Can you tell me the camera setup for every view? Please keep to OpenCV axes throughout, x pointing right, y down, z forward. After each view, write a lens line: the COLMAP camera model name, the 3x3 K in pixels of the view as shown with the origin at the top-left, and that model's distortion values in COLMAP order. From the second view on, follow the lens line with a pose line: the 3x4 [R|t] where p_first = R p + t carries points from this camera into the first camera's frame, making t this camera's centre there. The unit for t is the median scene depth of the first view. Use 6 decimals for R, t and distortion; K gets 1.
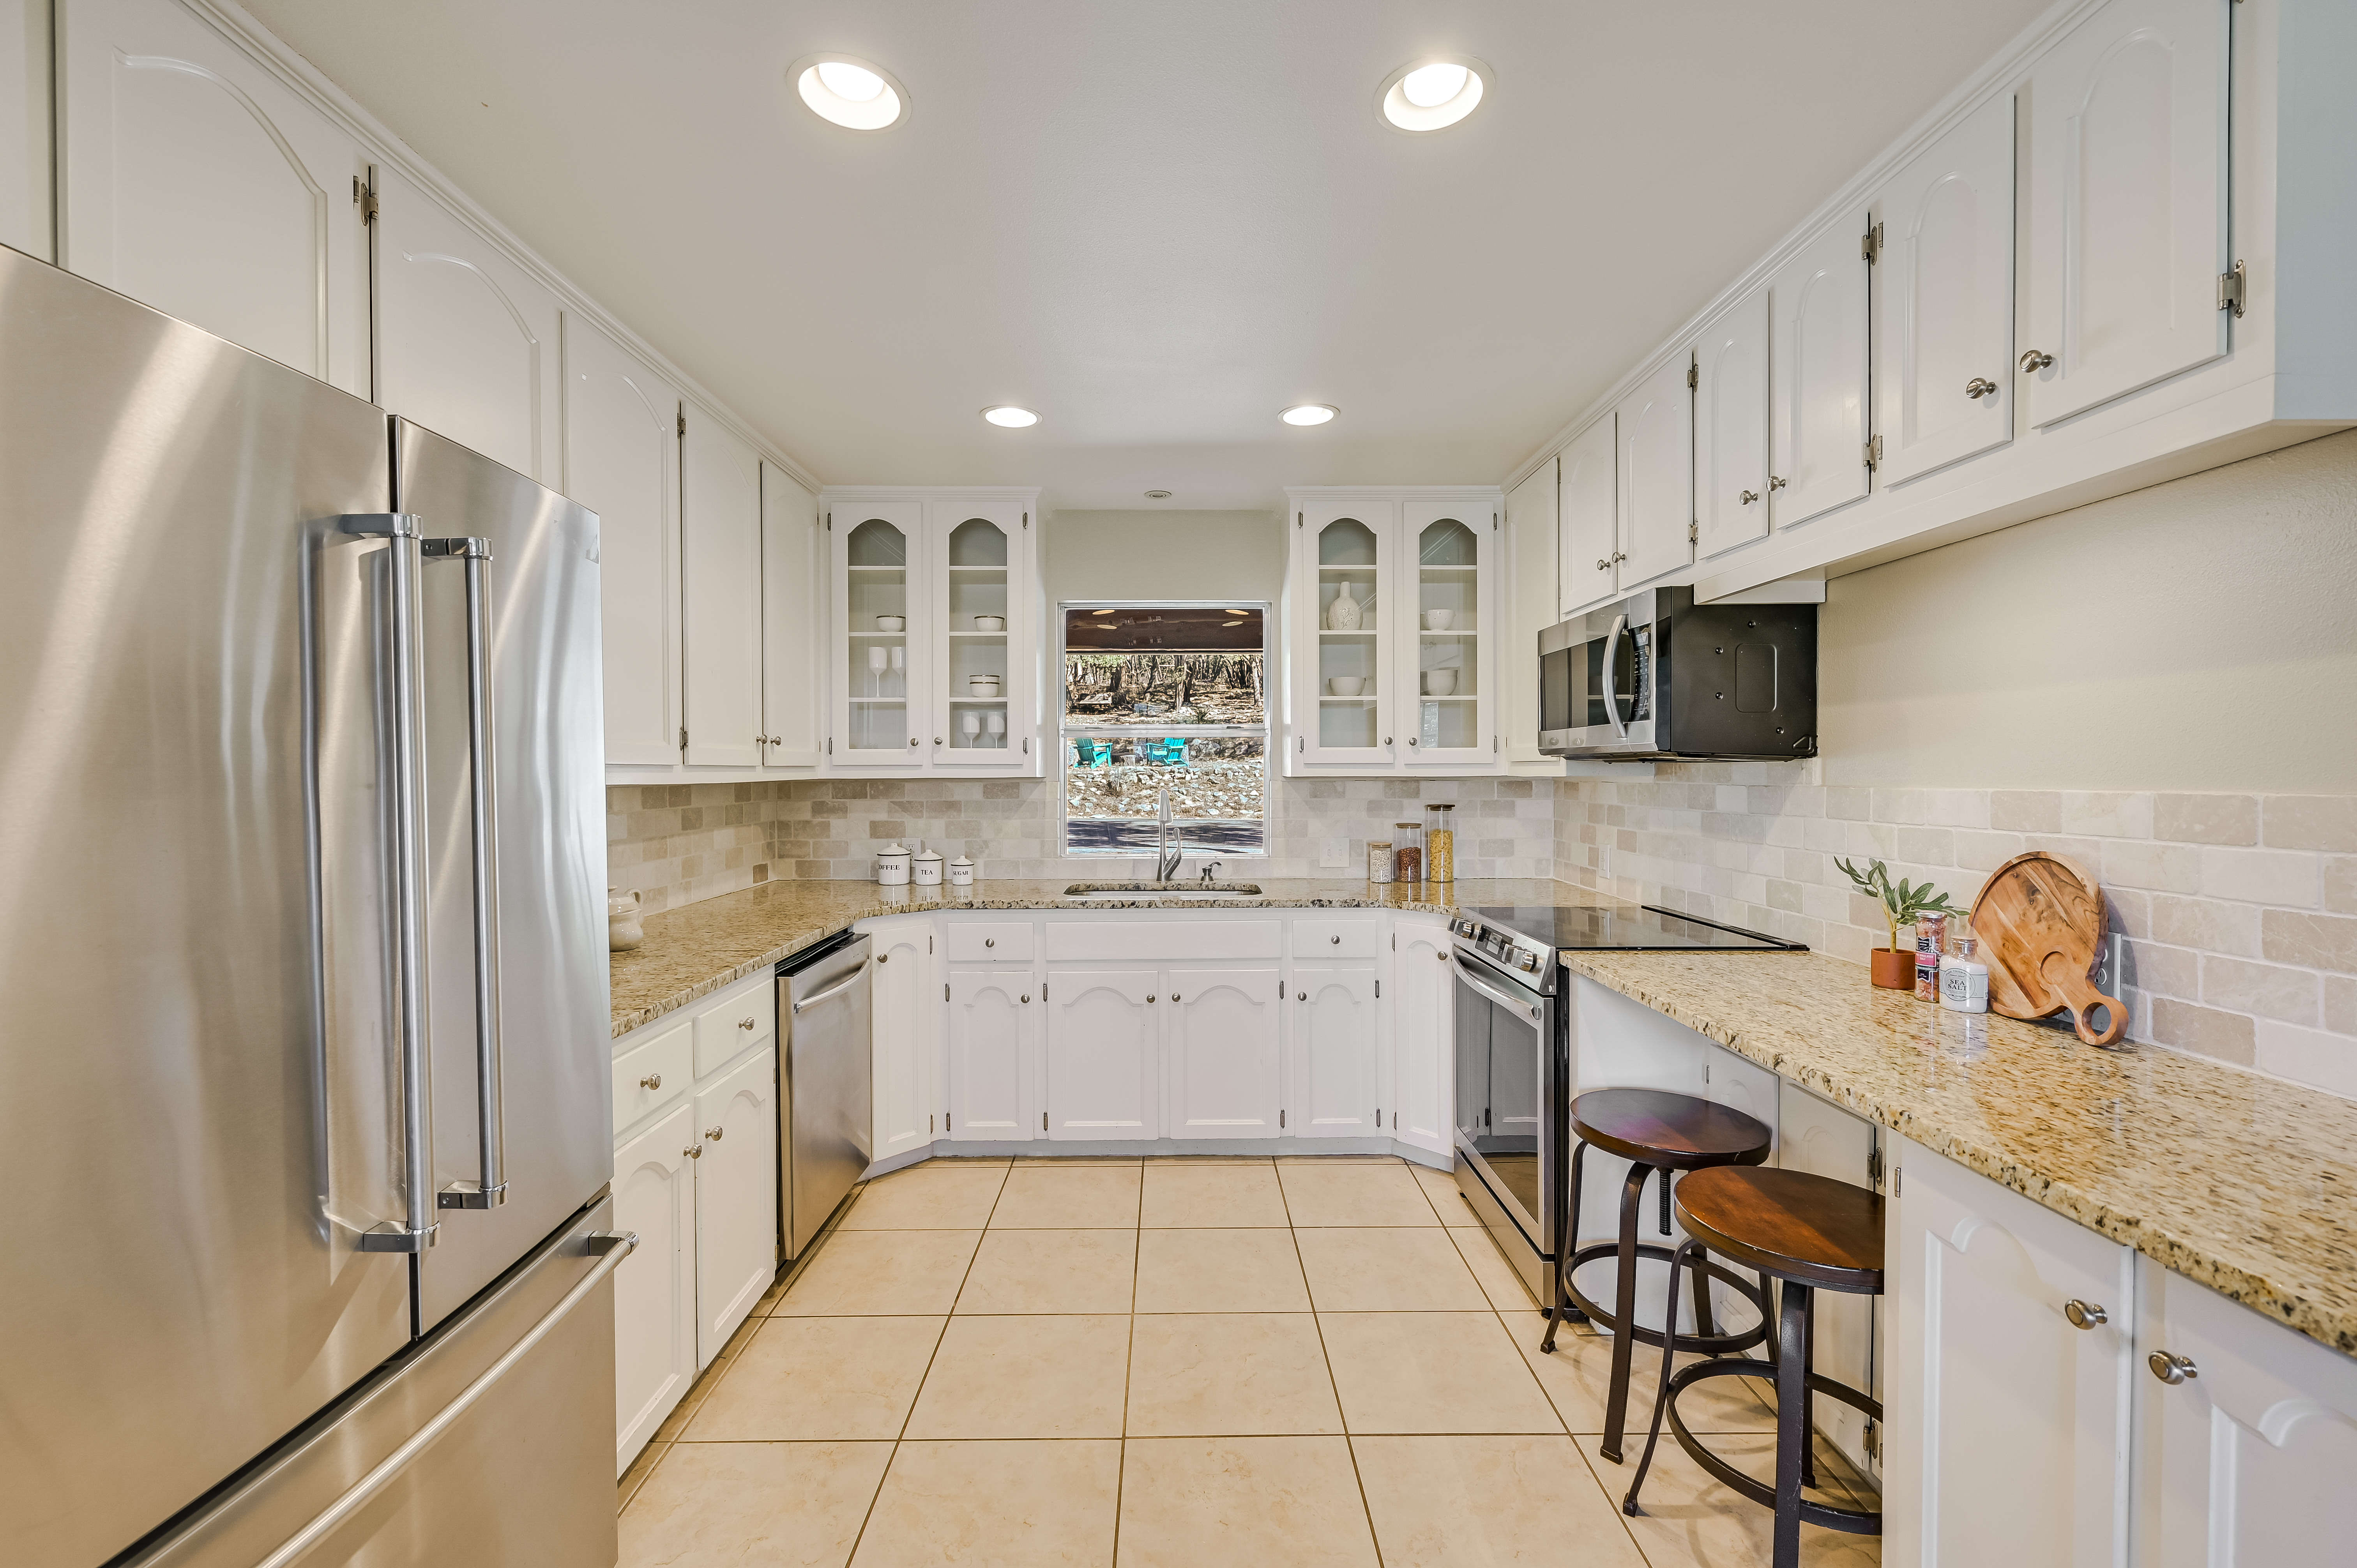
lens RADIAL K [[990.5, 0, 1169.0], [0, 990.5, 787.6], [0, 0, 1]] dist [-0.004207, 0.000052]
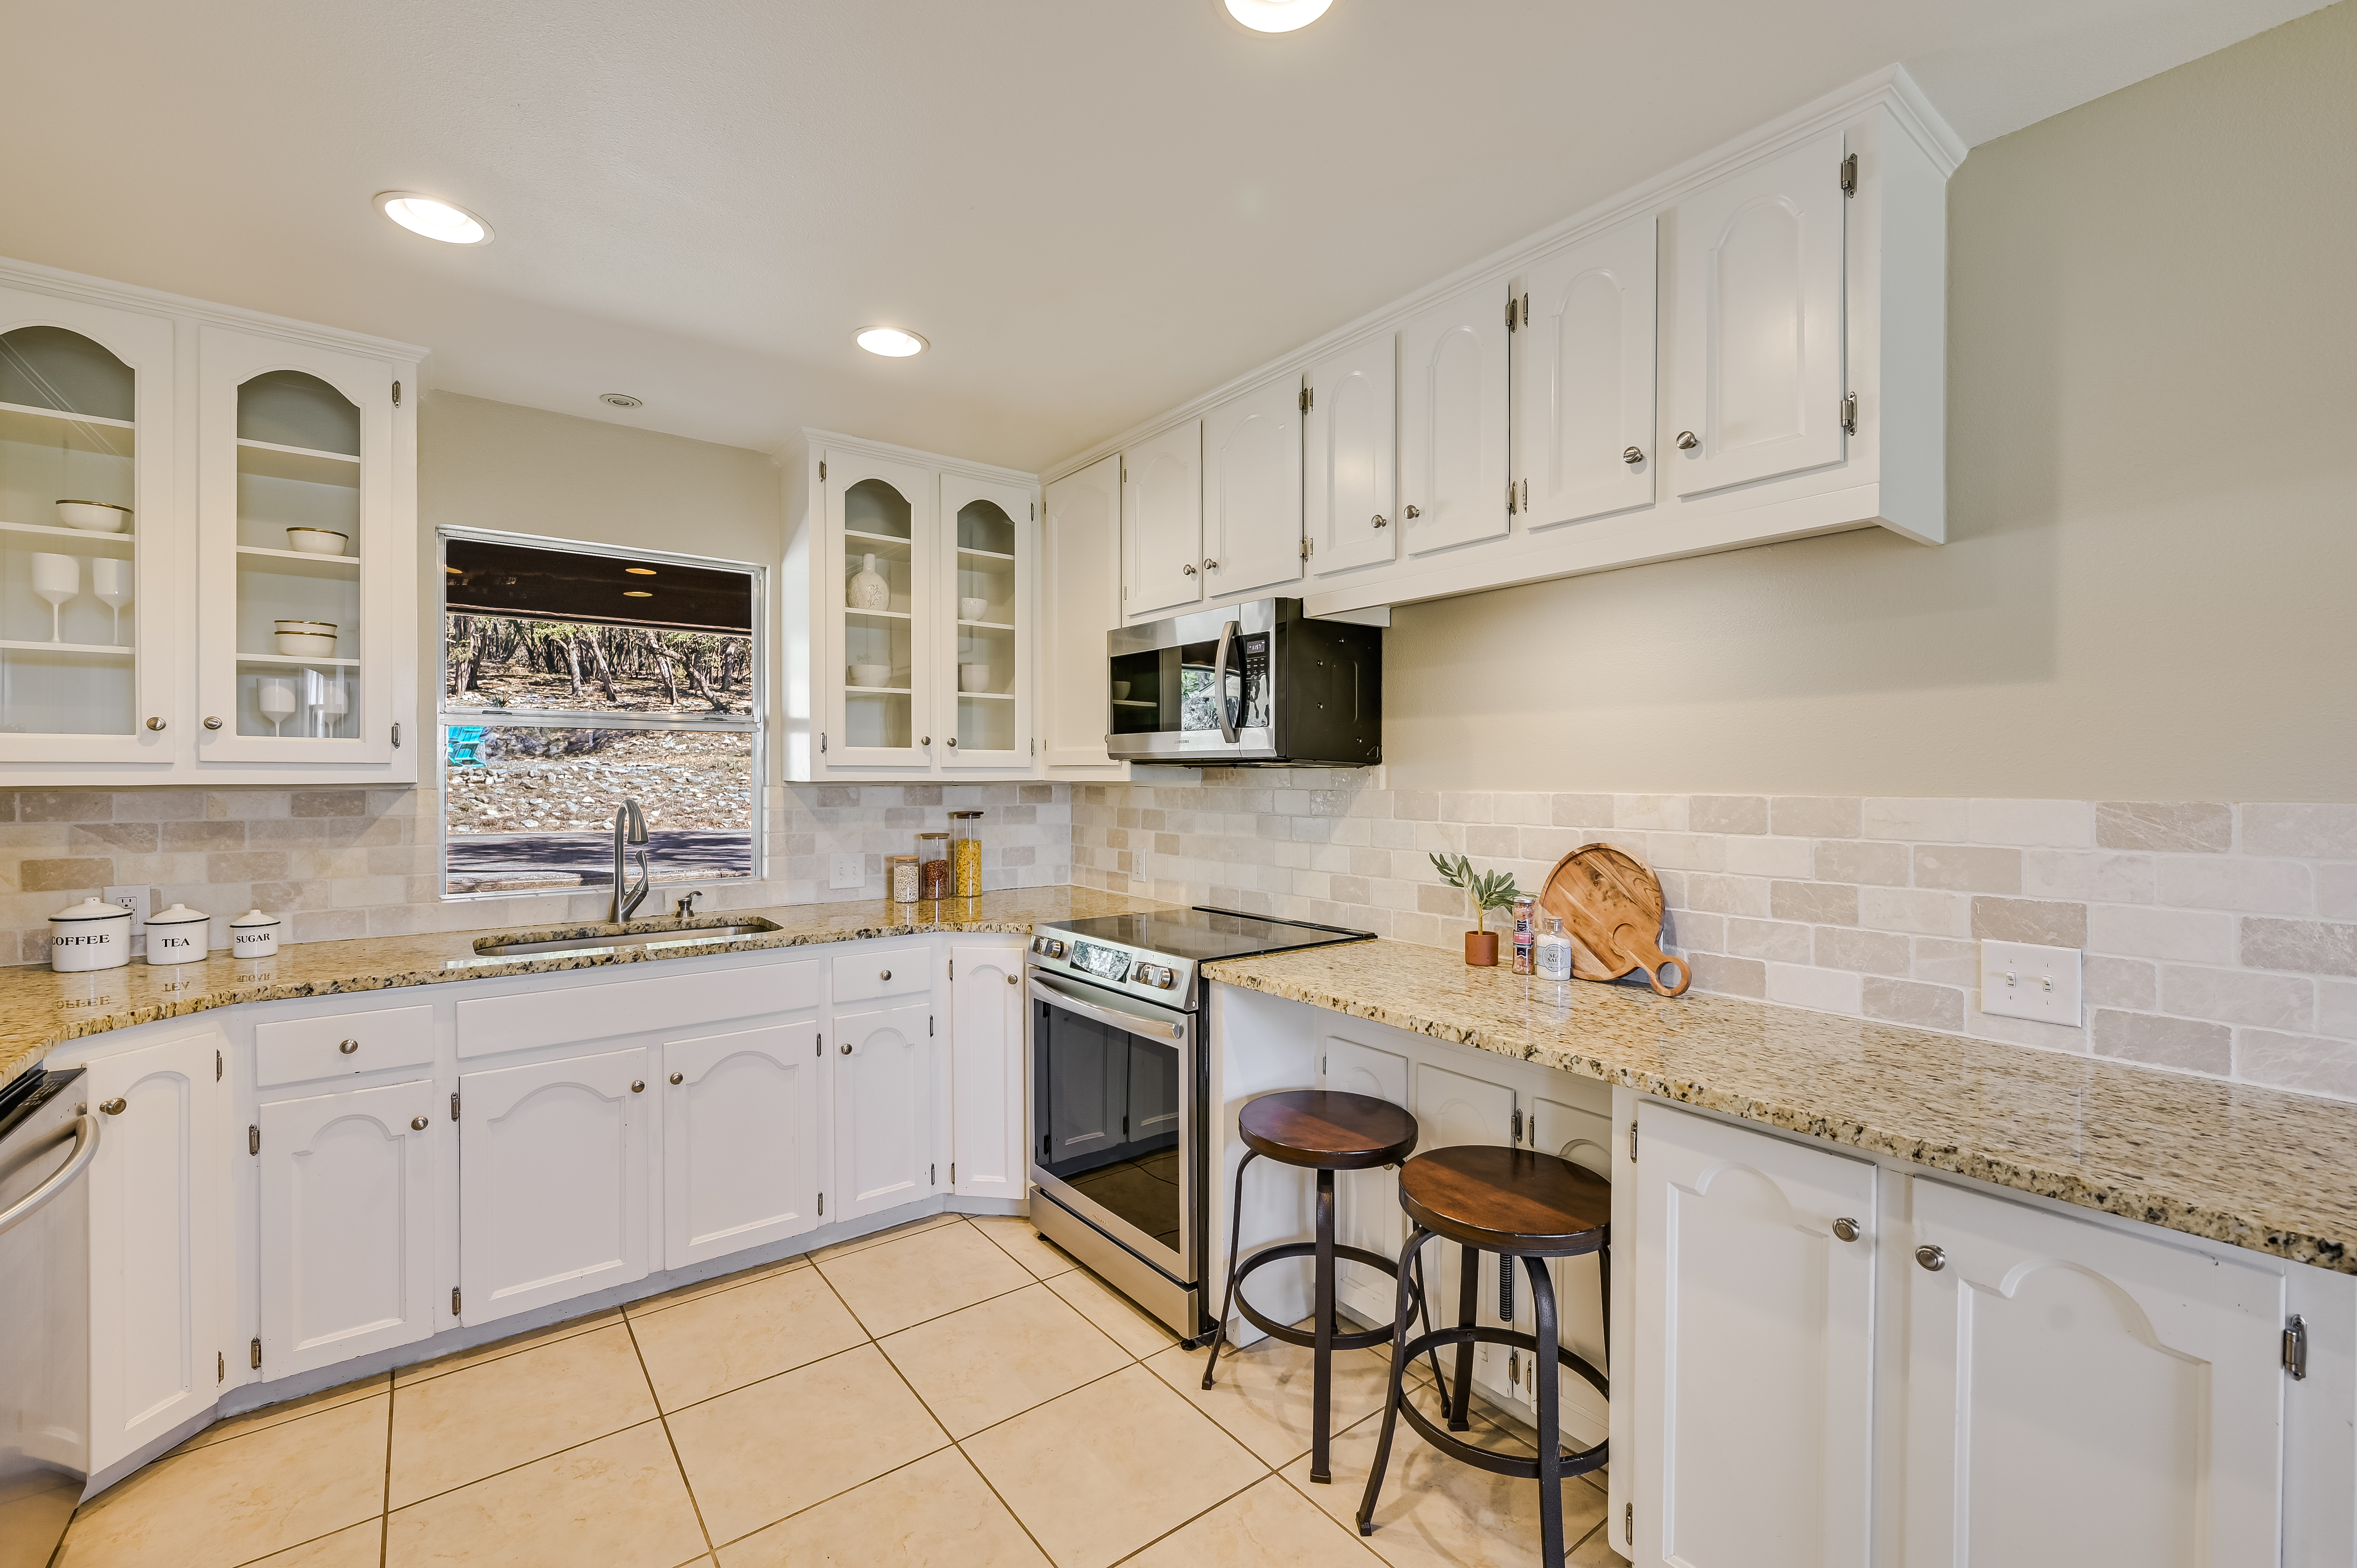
lens RADIAL K [[990.5, 0, 1186.5], [0, 990.5, 782.8], [0, 0, 1]] dist [-0.004207, 0.000052]
pose [[0.787640, -0.002118, 0.616133, -0.154717], [0.006925, 0.999961, -0.005415, -0.004043], [-0.616097, 0.008531, 0.787624, 0.183562]]
